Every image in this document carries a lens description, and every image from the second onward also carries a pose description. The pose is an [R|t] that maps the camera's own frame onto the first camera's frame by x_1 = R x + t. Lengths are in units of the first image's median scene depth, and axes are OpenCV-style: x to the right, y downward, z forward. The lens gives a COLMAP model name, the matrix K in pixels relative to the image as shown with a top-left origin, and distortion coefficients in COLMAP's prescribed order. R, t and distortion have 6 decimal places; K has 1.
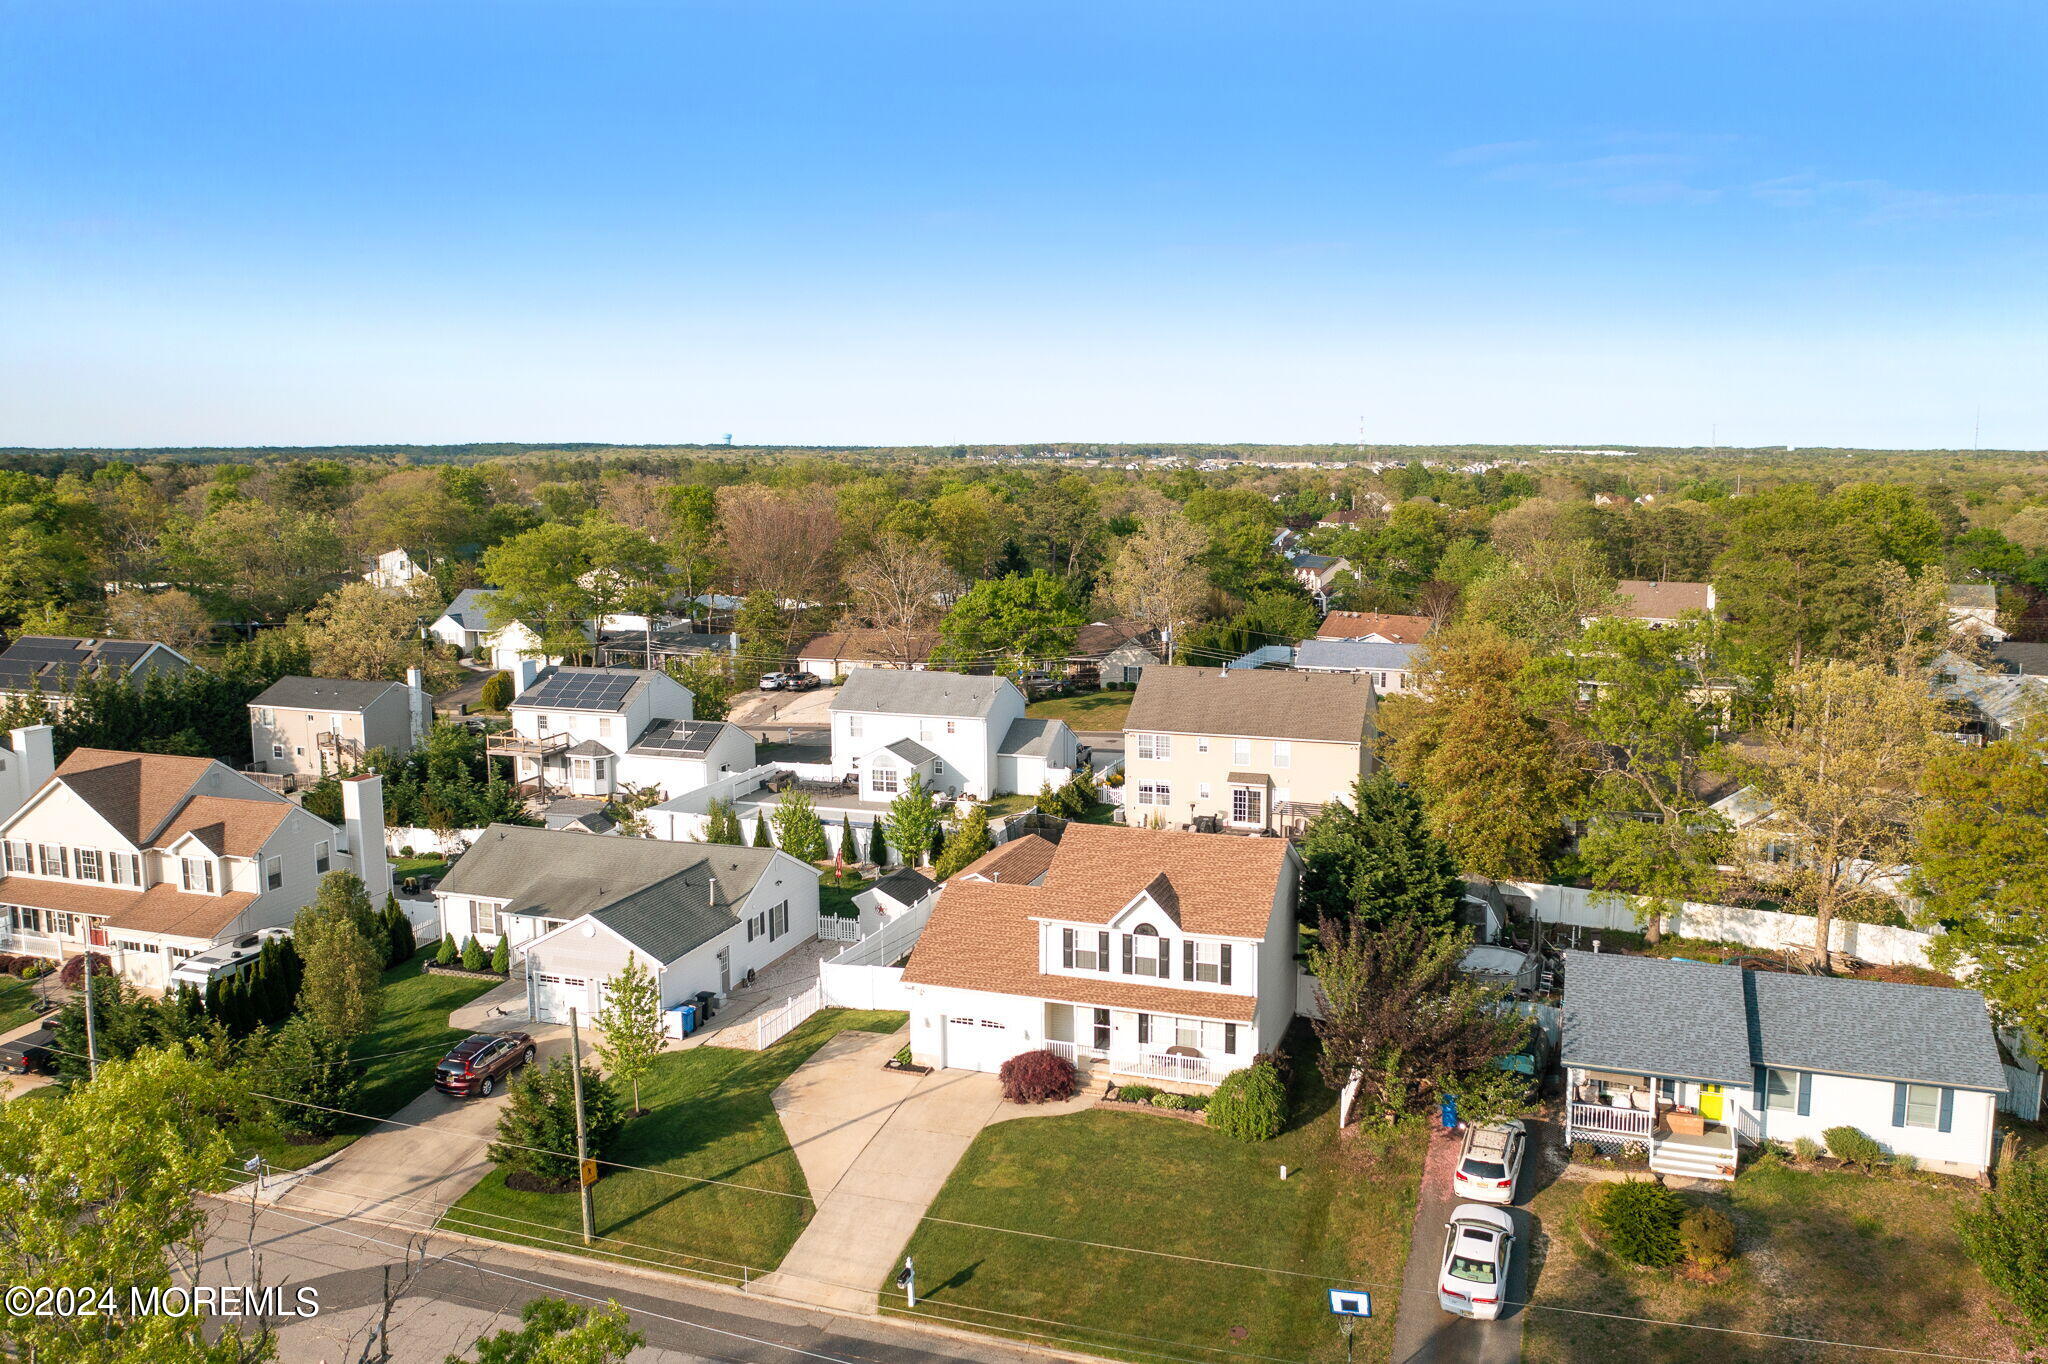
lens RADIAL K [[1623.8, 0, 1055.5], [0, 1623.8, 616.3], [0, 0, 1]] dist [-0.017993, 0.002512]
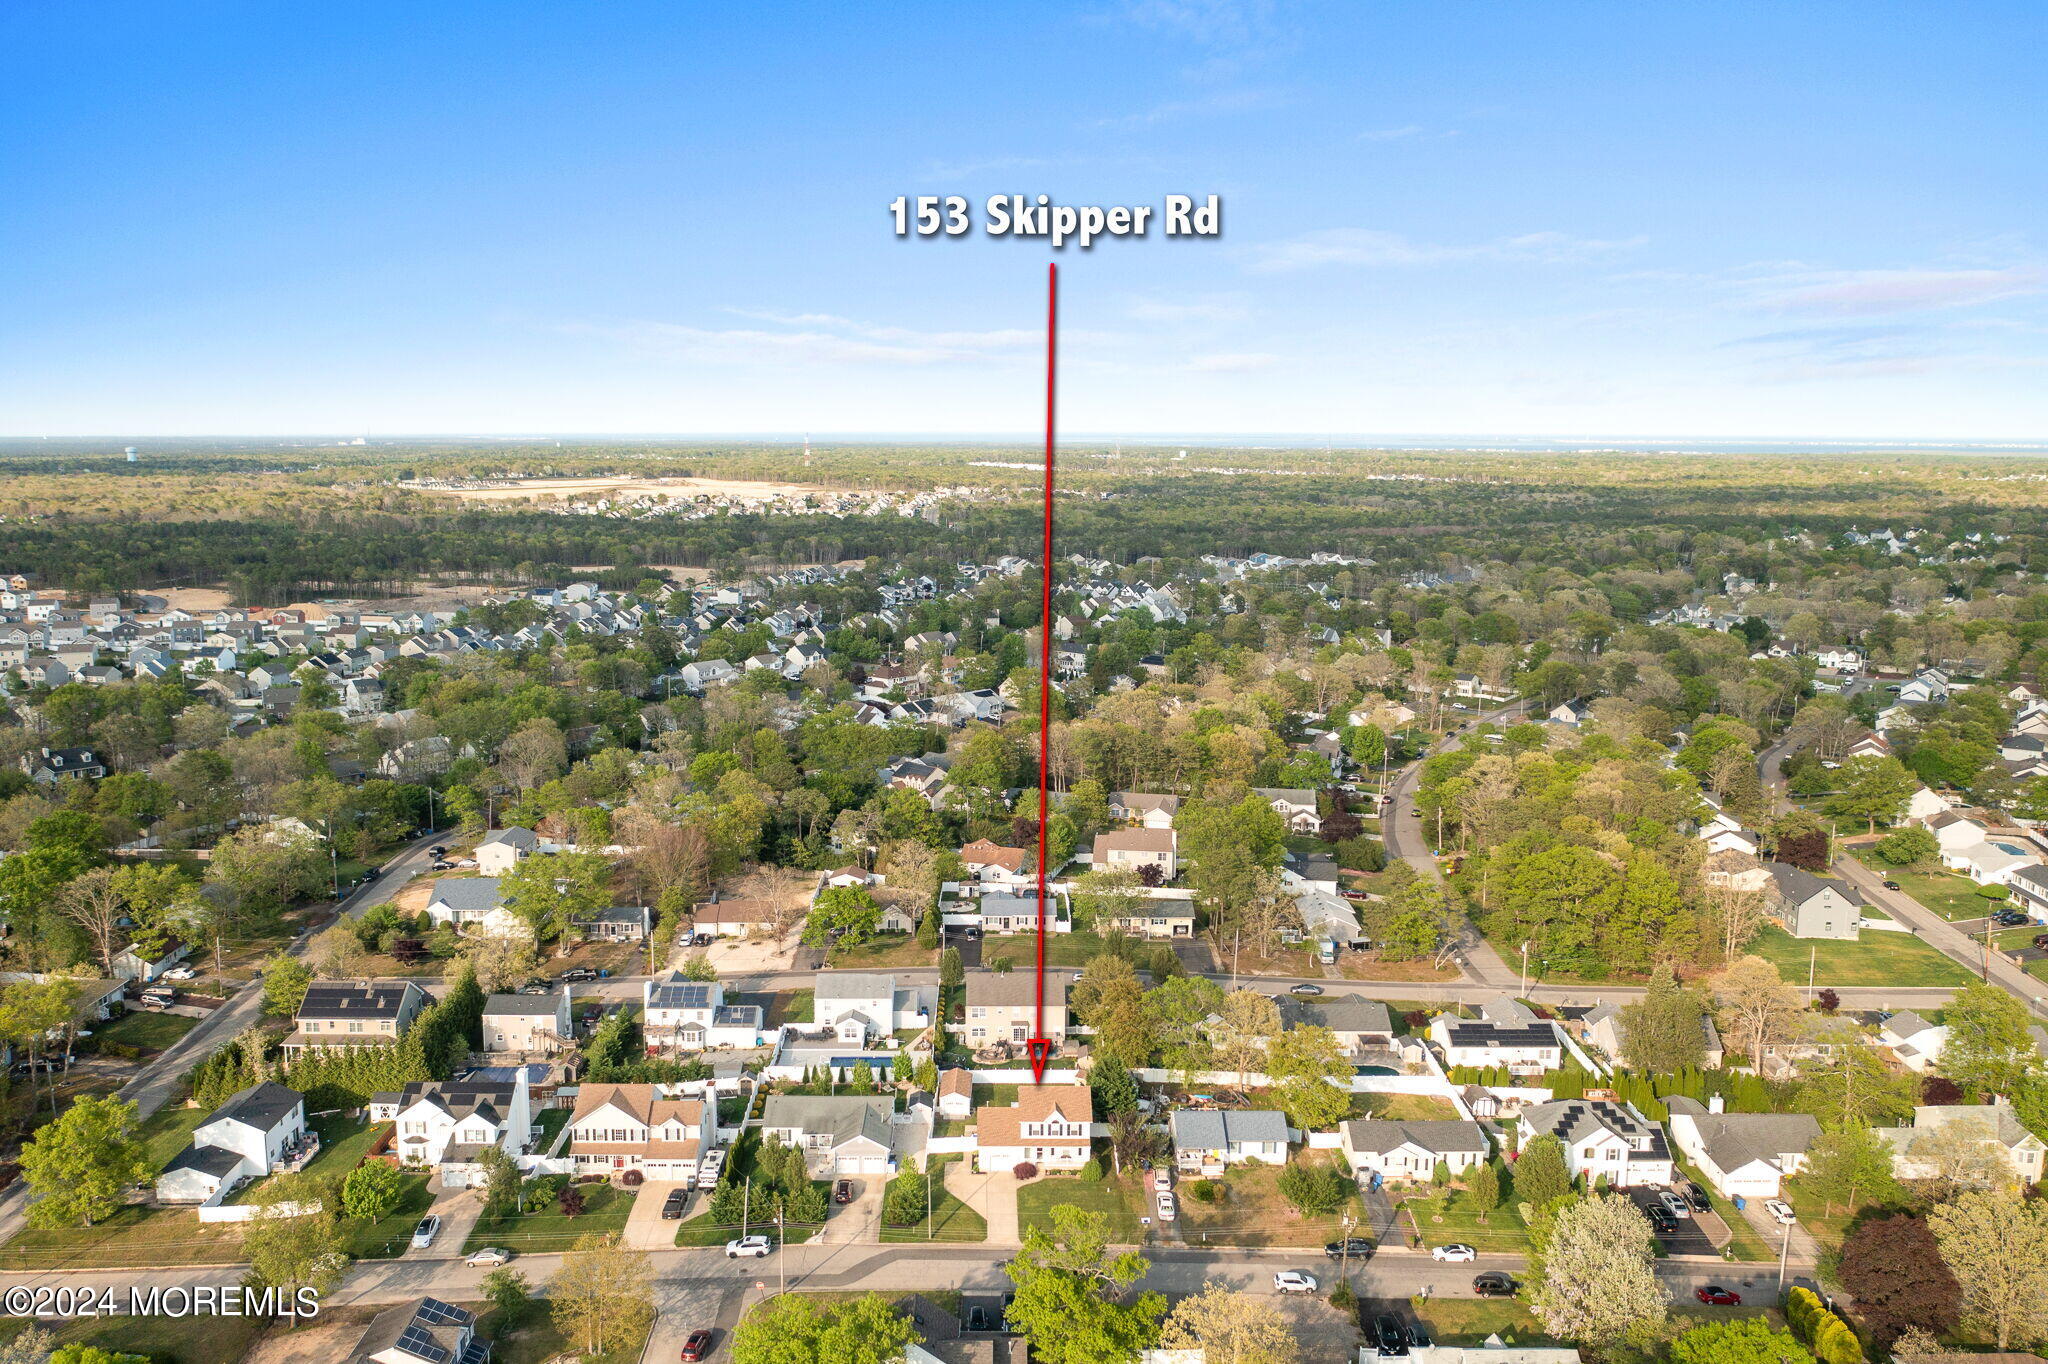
lens RADIAL K [[1580.0, 0, 1024.0], [0, 1580.0, 682.0], [0, 0, 1]] dist [-0.024621, -0.004084]
pose [[0.947278, -0.044698, 0.317280, -0.964605], [0.030716, 0.998329, 0.048937, -0.843272], [-0.318937, -0.036612, 0.947069, -1.943203]]
